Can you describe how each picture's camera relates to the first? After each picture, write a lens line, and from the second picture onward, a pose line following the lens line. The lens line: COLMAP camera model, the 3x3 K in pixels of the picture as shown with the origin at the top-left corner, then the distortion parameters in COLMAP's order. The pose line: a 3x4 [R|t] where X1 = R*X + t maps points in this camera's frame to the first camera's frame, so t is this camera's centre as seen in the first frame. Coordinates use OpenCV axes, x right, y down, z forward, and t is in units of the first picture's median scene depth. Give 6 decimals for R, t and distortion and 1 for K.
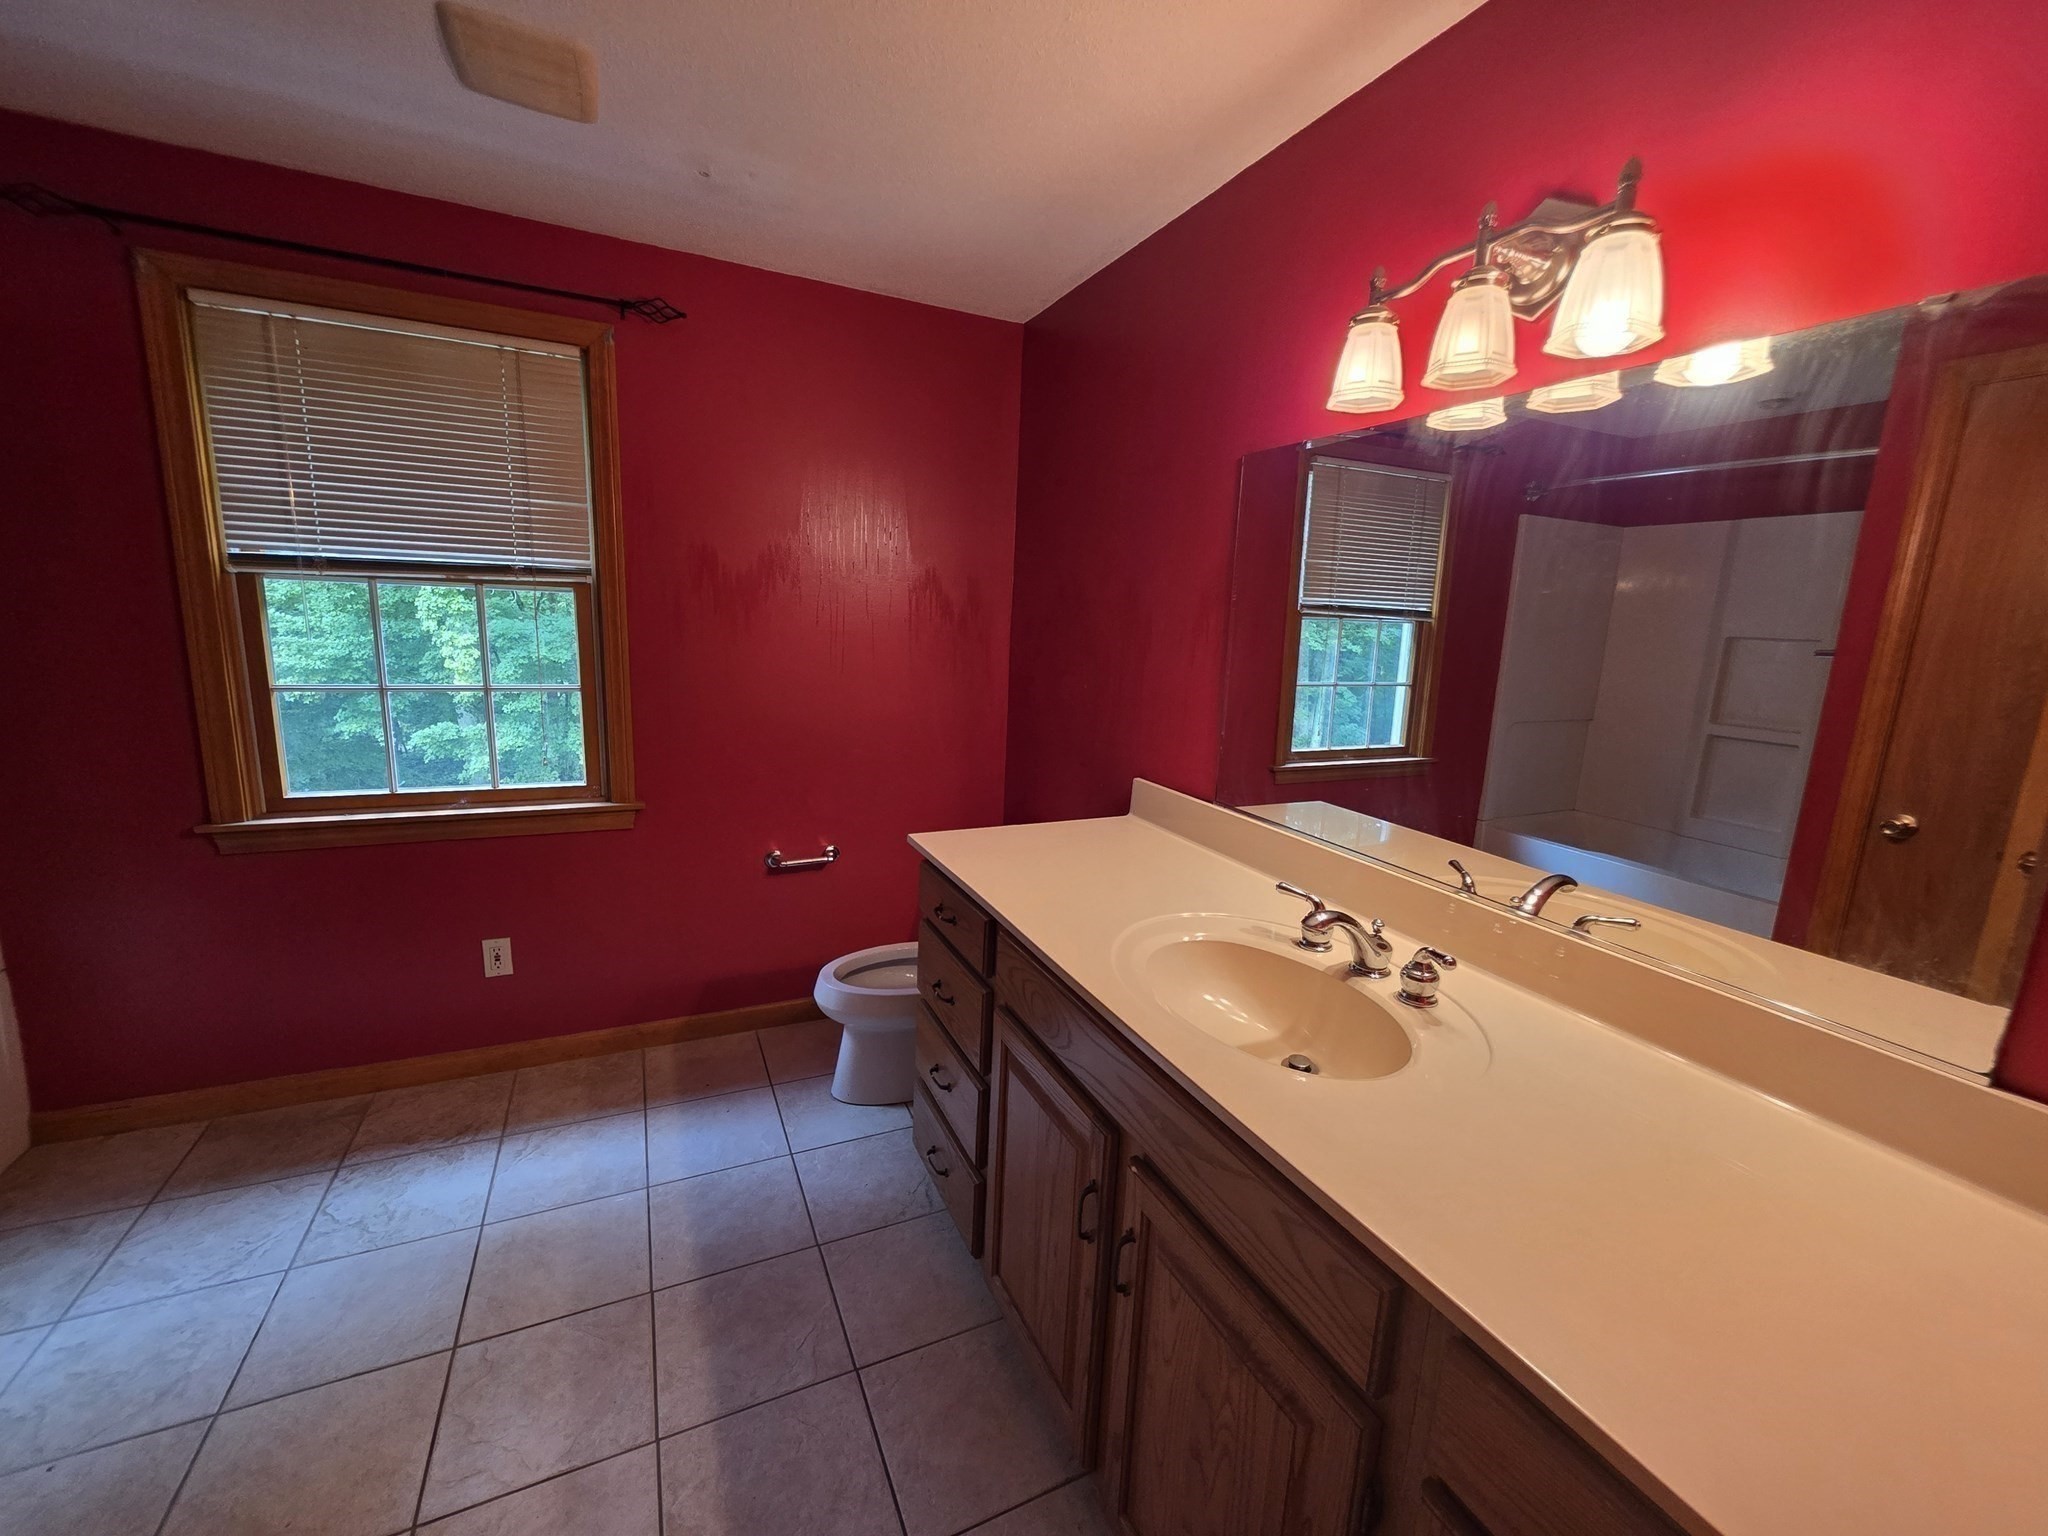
lens RADIAL K [[819.7, 0, 1017.0], [0, 819.7, 773.5], [0, 0, 1]] dist [0.001284, -0.000522]
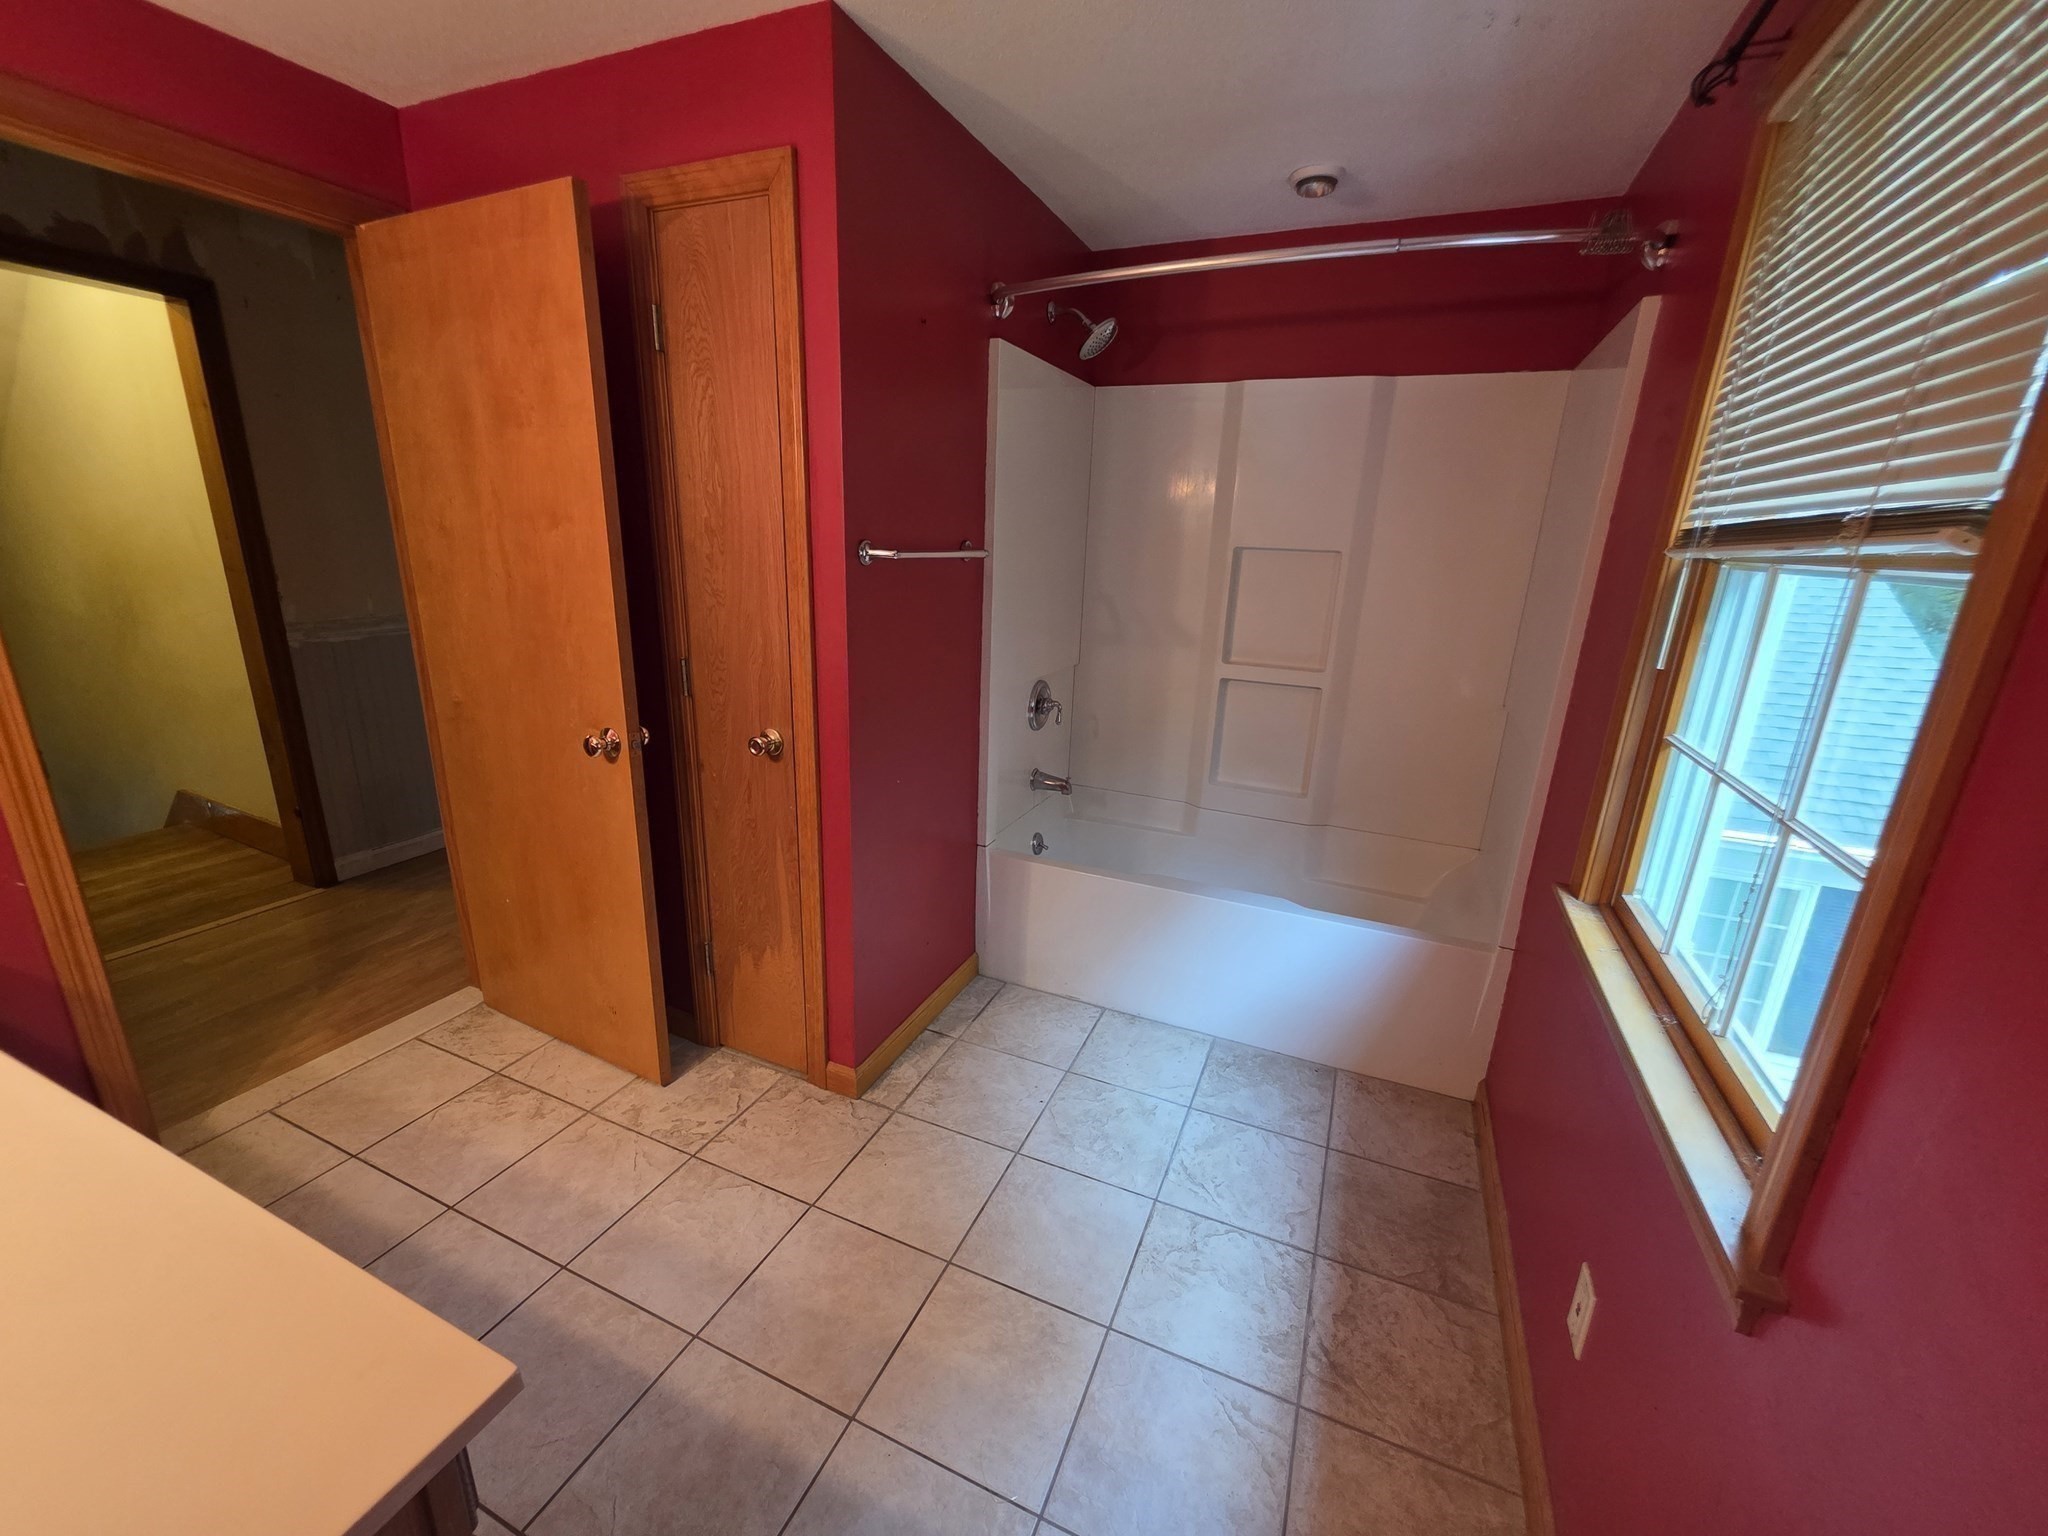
lens RADIAL K [[819.7, 0, 1017.0], [0, 819.7, 773.5], [0, 0, 1]] dist [0.001284, -0.000522]
pose [[-0.748502, 0.121173, -0.651967, -0.115739], [-0.190733, 0.902279, 0.386670, -0.282157], [0.635110, 0.413775, -0.652246, 1.346755]]
